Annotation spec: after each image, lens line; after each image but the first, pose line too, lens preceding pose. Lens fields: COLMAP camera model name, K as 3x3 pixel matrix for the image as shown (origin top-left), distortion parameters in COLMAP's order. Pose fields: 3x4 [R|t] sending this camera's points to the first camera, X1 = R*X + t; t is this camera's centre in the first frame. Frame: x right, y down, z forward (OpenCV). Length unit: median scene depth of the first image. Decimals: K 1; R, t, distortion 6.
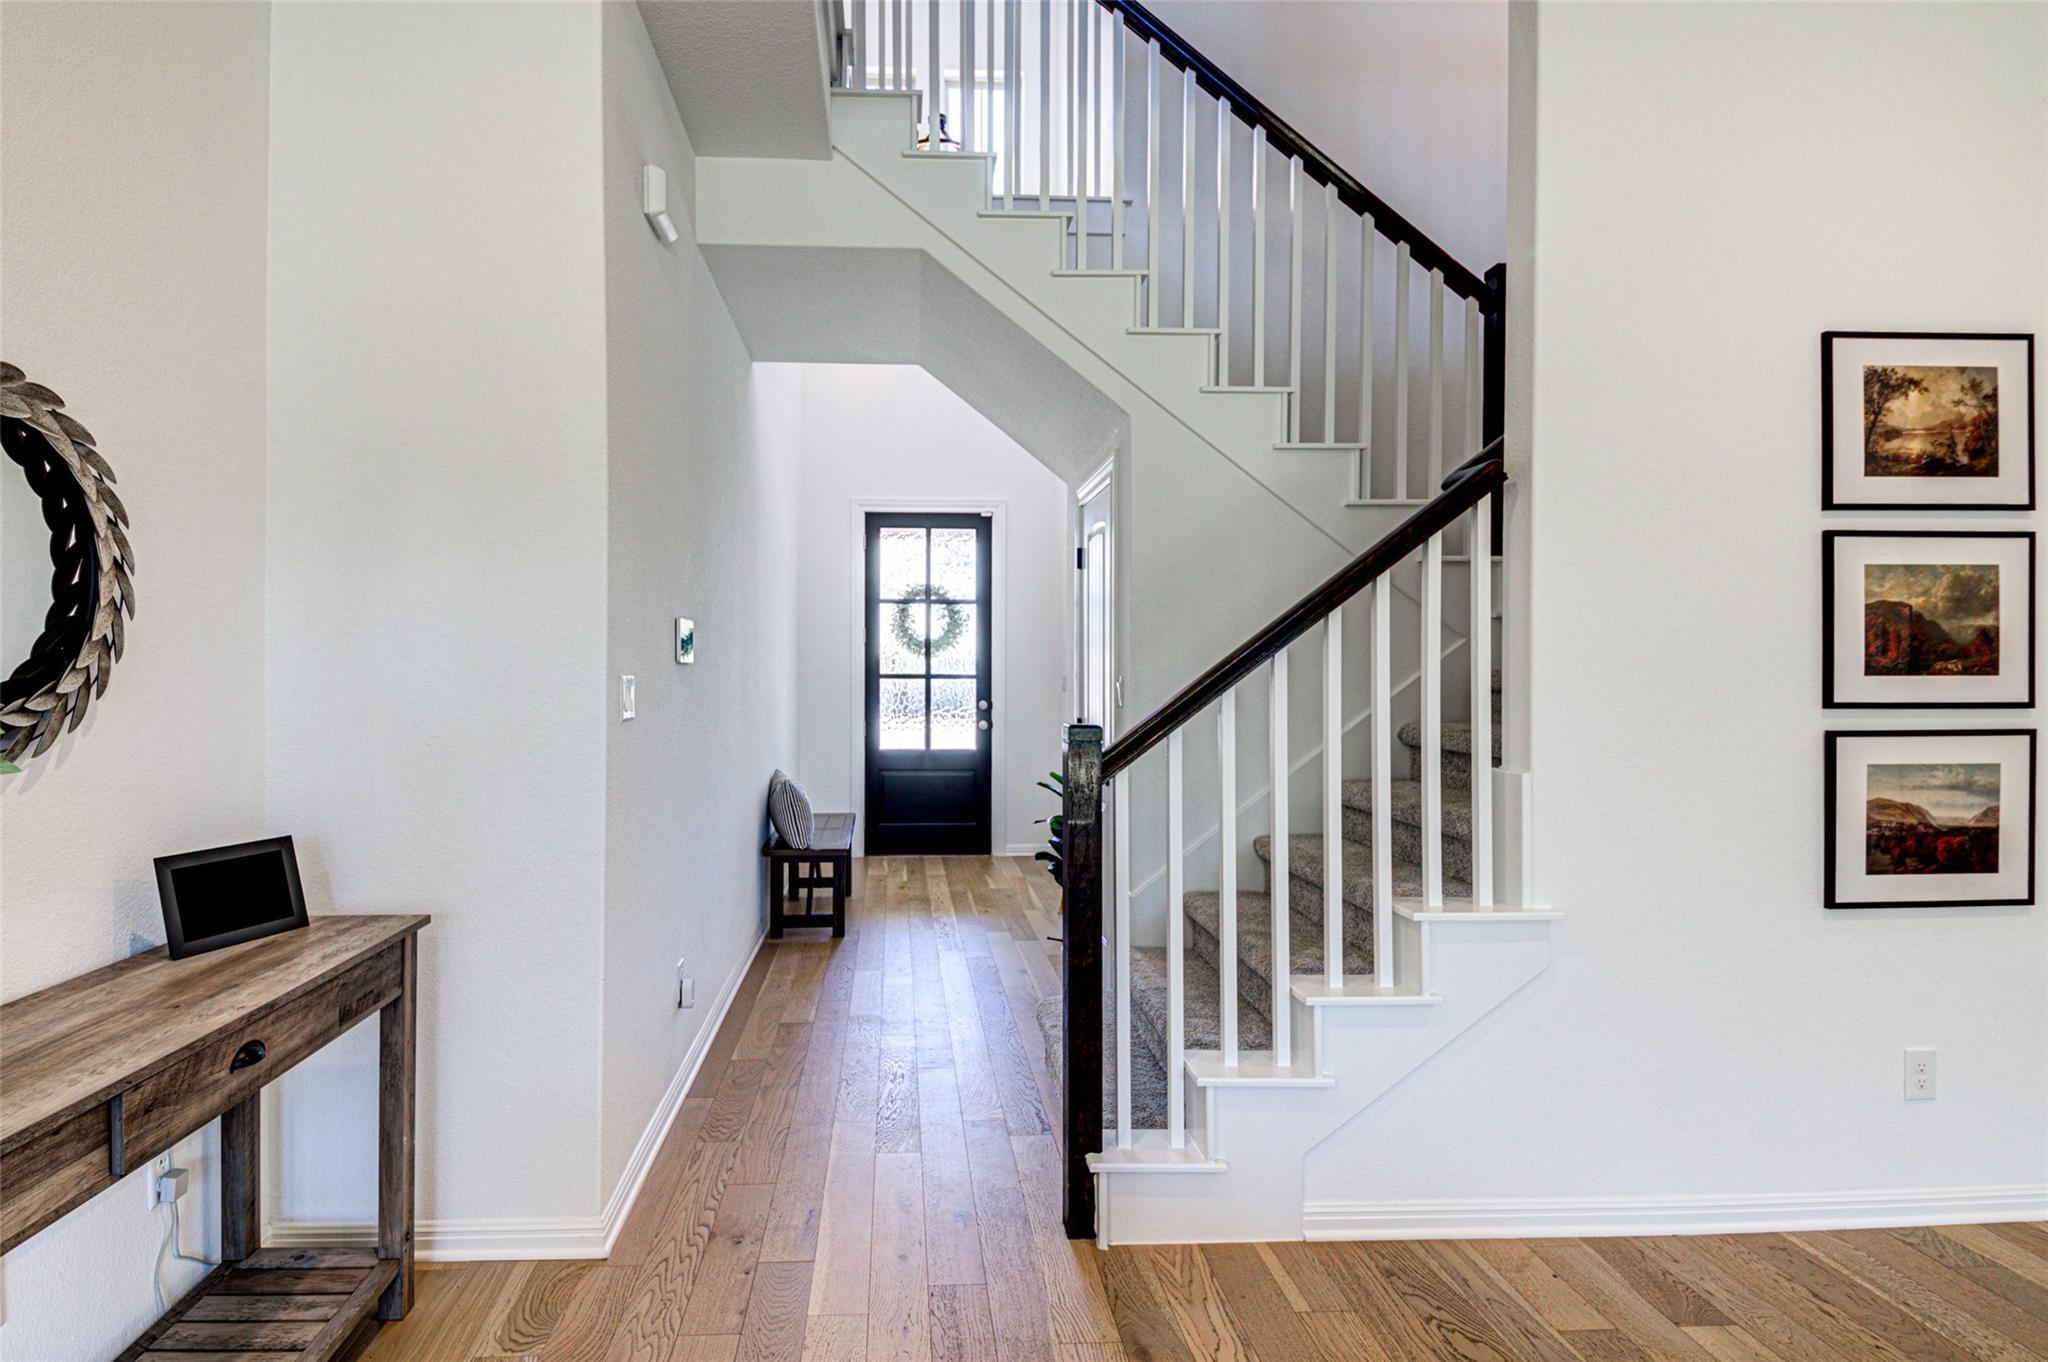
lens RADIAL K [[1034.1, 0, 941.8], [0, 1034.1, 671.2], [0, 0, 1]] dist [0.015833, -0.006404]
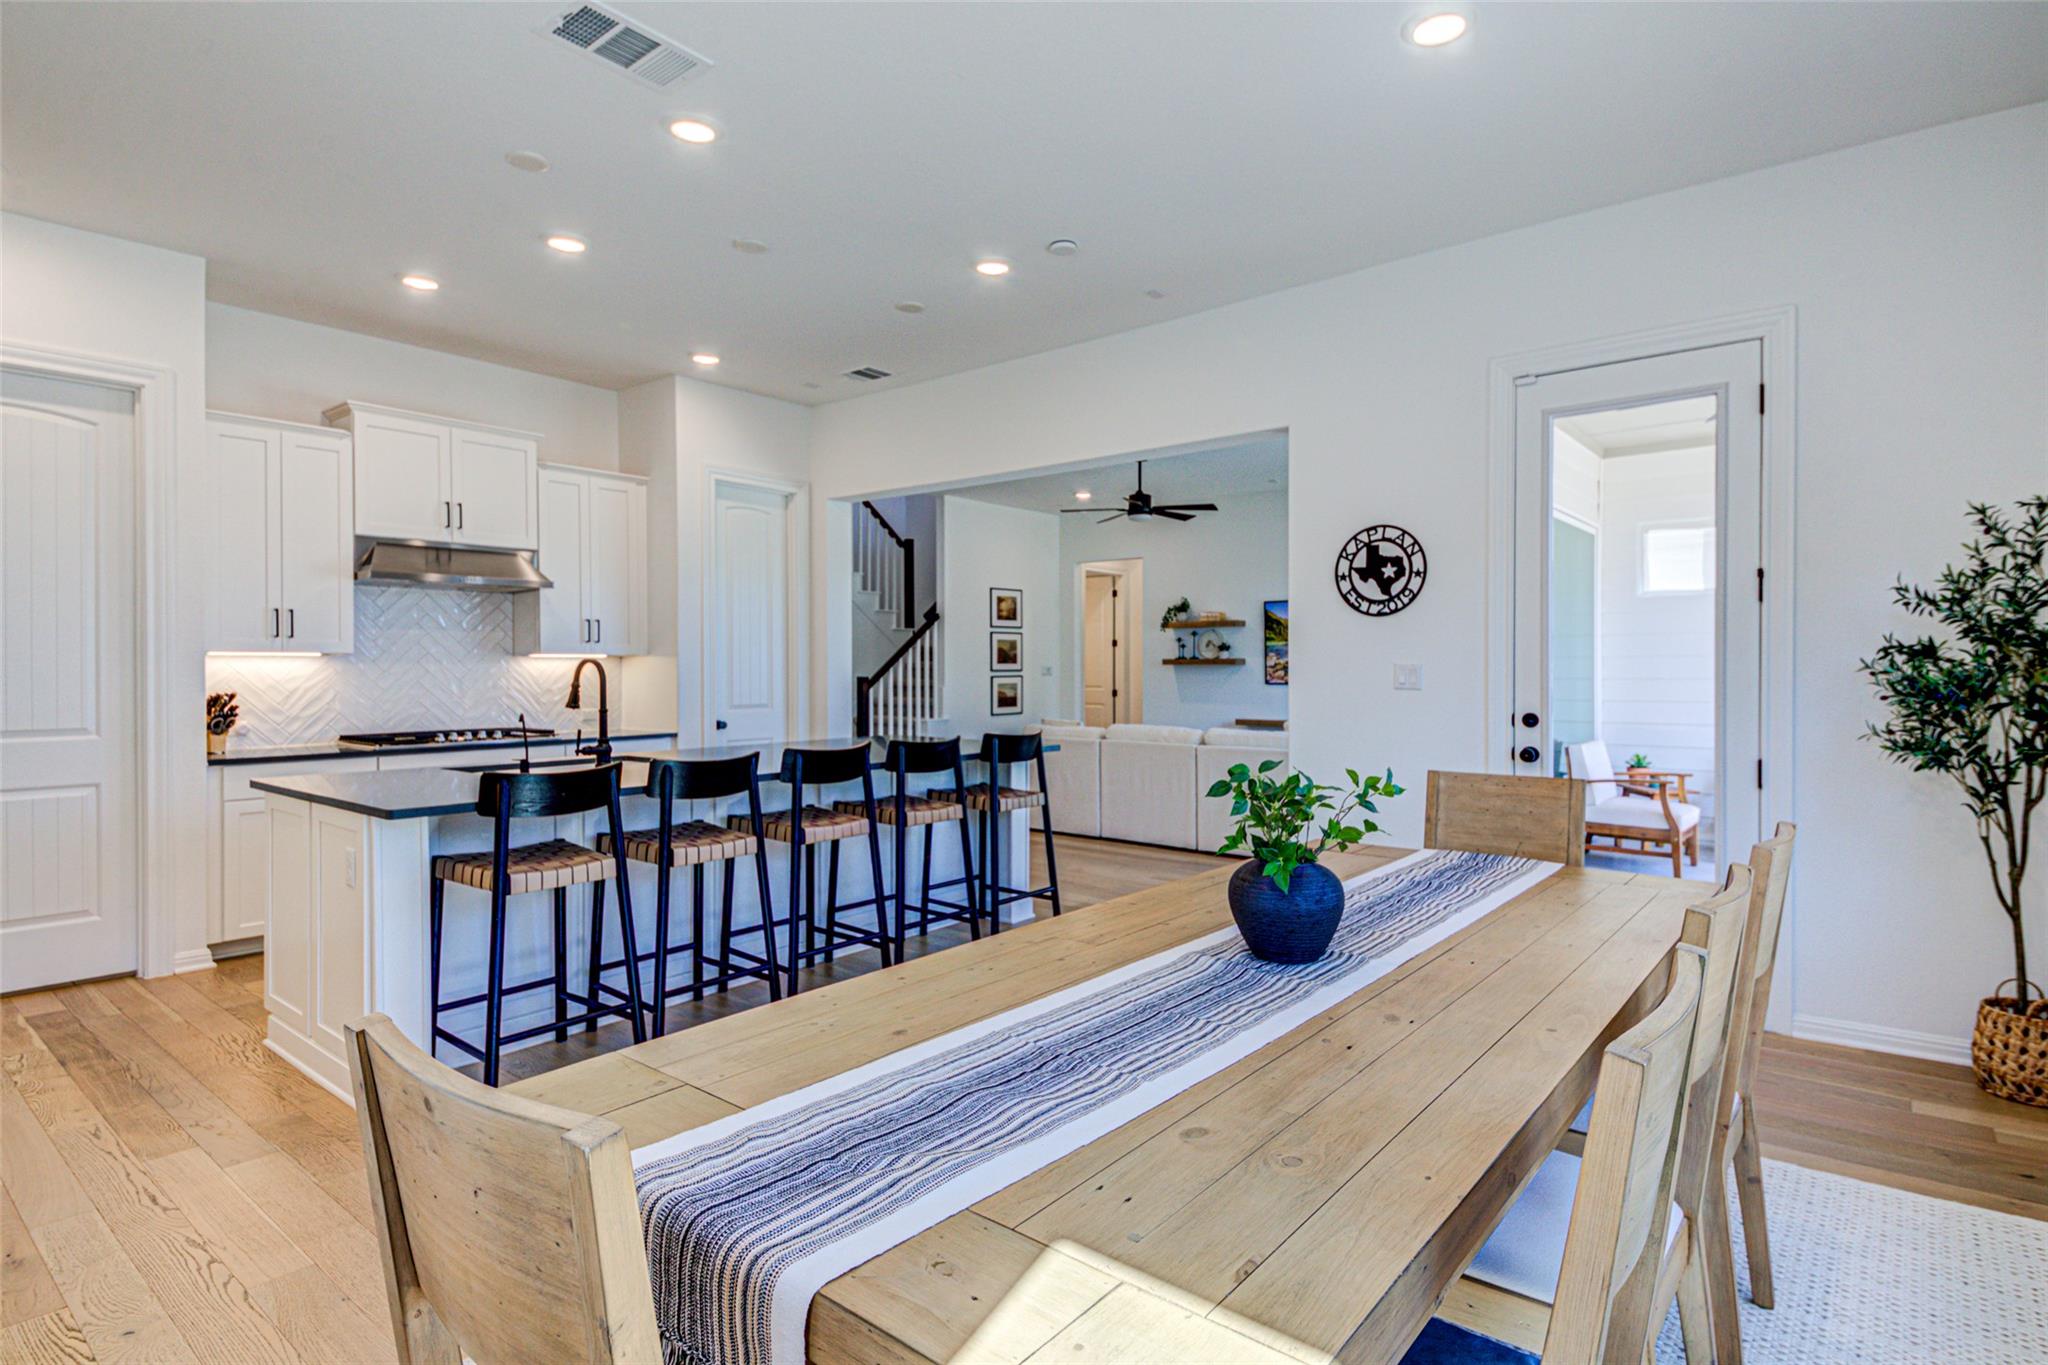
lens RADIAL K [[1073.4, 0, 1024.8], [0, 1073.4, 671.9], [0, 0, 1]] dist [0.039056, 0.000314]
pose [[0.665315, -0.007356, 0.746527, -2.514519], [0.002877, 0.999969, 0.007289, 0.005842], [-0.746557, -0.002702, 0.665316, -2.191487]]
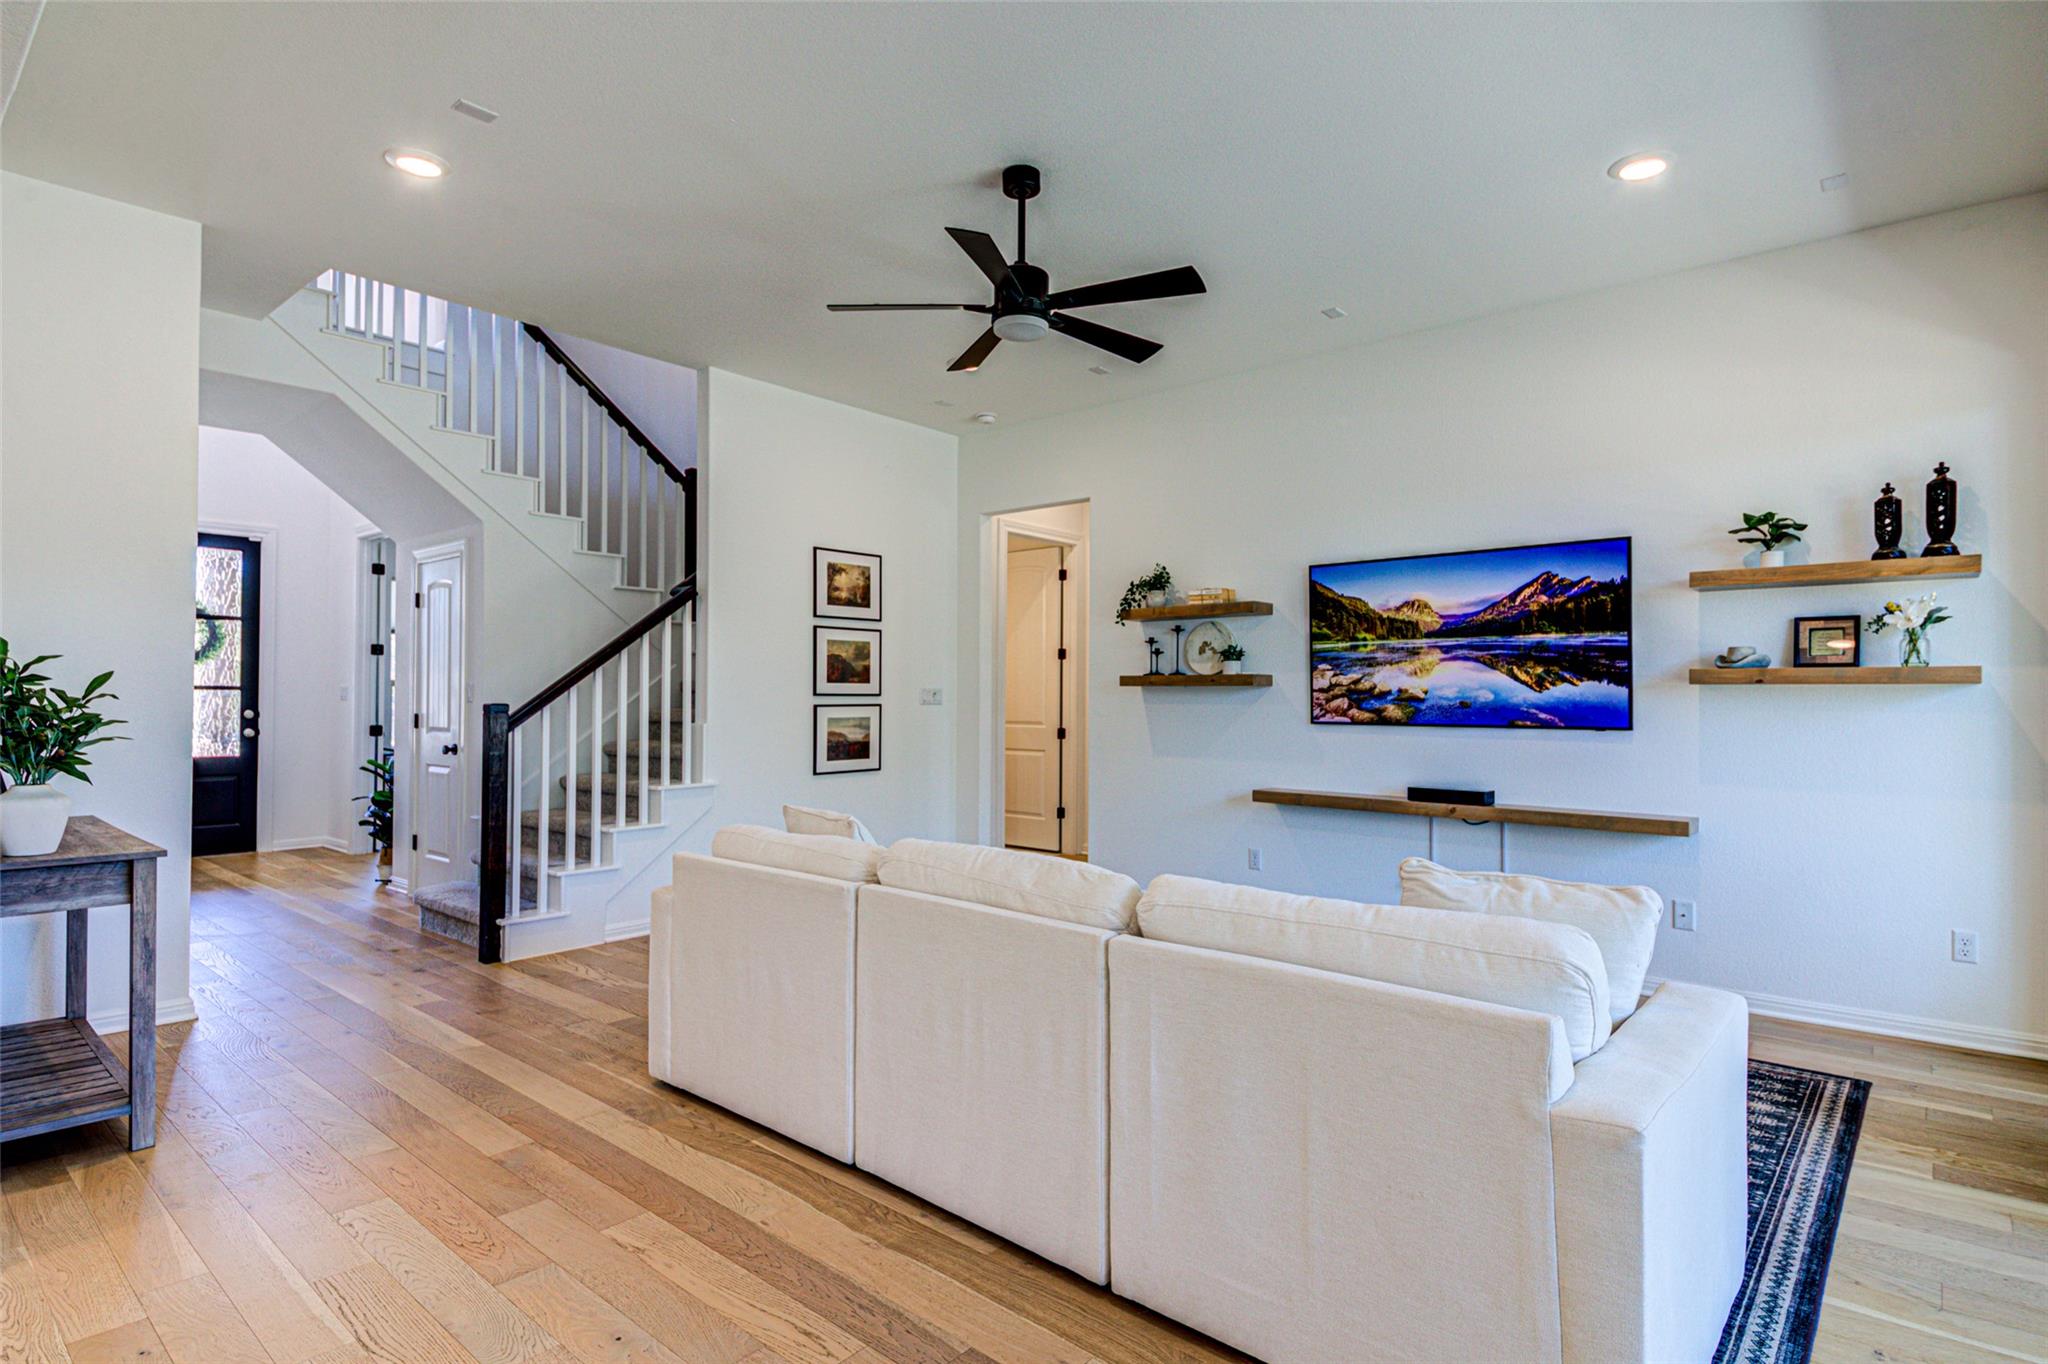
lens RADIAL K [[1013.4, 0, 1036.1], [0, 1013.4, 694.5], [0, 0, 1]] dist [0.034372, -0.002040]
pose [[0.683531, 0.003128, 0.729915, -0.573370], [-0.003402, 0.999994, -0.001100, 0.032995], [-0.729914, -0.001731, 0.683537, -1.062598]]
